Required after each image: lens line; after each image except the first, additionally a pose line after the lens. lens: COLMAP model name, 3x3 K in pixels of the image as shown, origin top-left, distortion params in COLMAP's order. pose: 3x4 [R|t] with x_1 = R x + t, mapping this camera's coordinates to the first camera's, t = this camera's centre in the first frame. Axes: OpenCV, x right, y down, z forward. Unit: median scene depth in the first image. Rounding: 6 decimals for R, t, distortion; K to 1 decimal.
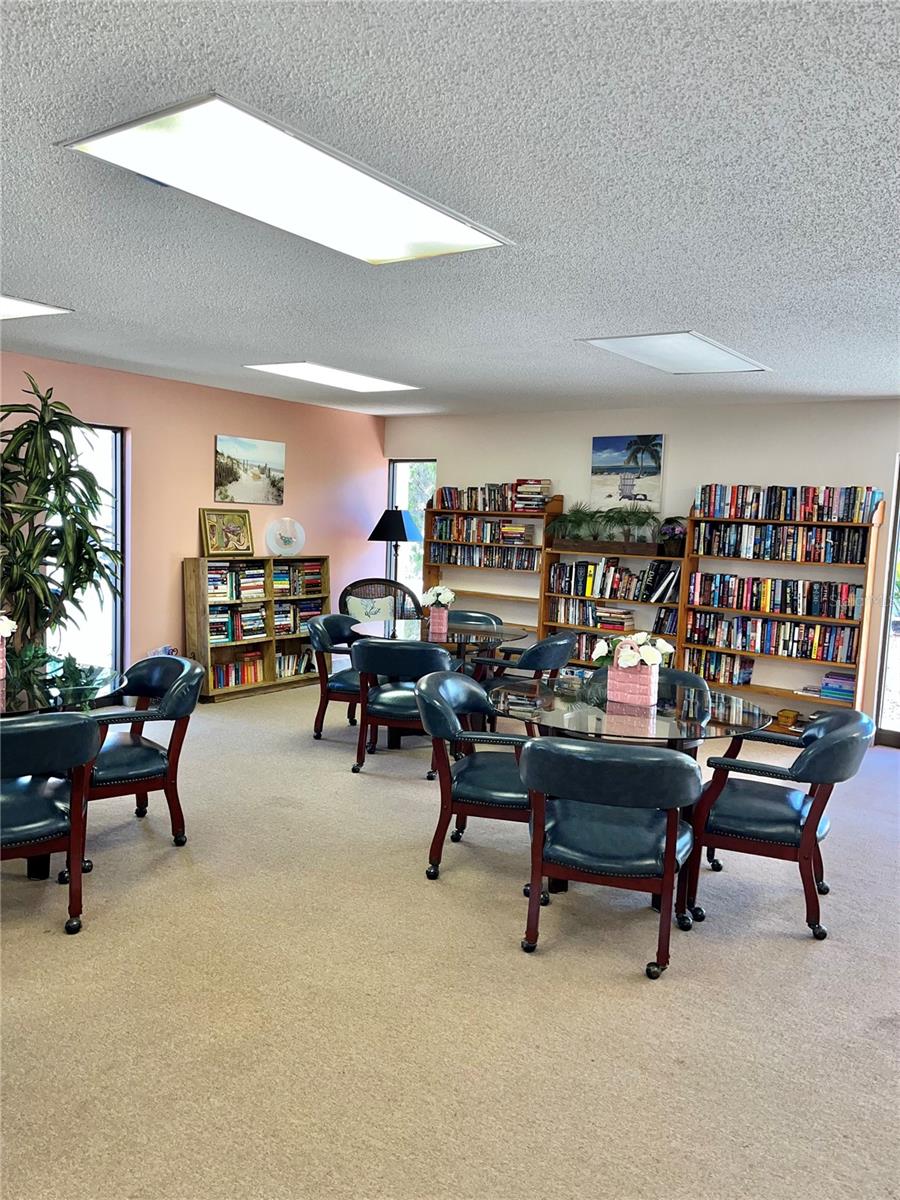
lens RADIAL K [[909.3, 0, 450.0], [0, 909.3, 600.0], [0, 0, 1]] dist [0.138795, -0.000214]
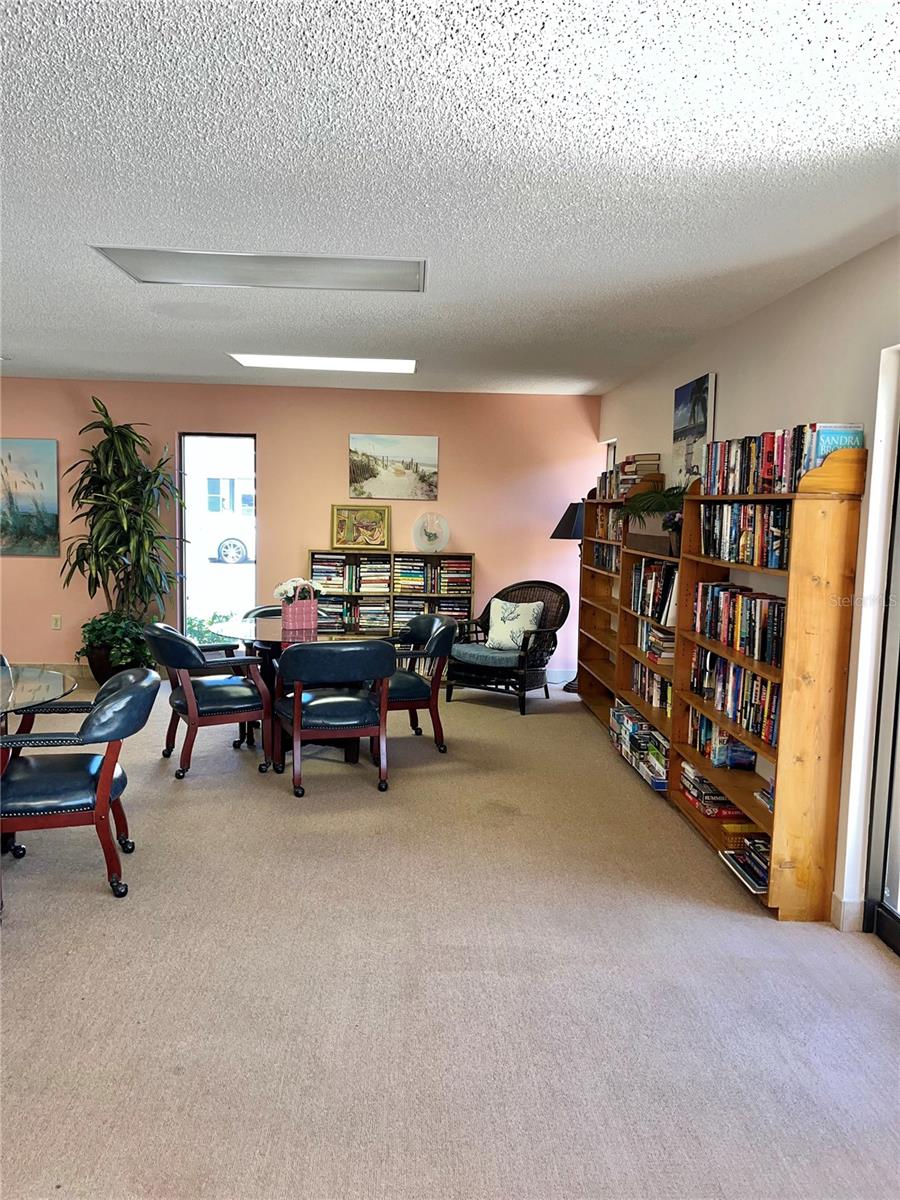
lens RADIAL K [[909.3, 0, 450.0], [0, 909.3, 600.0], [0, 0, 1]] dist [0.138795, -0.000214]
pose [[0.633708, 0.053699, -0.771706, 0.617431], [-0.070355, 0.997454, 0.011633, -0.010837], [0.770367, 0.046922, 0.635872, 0.424642]]
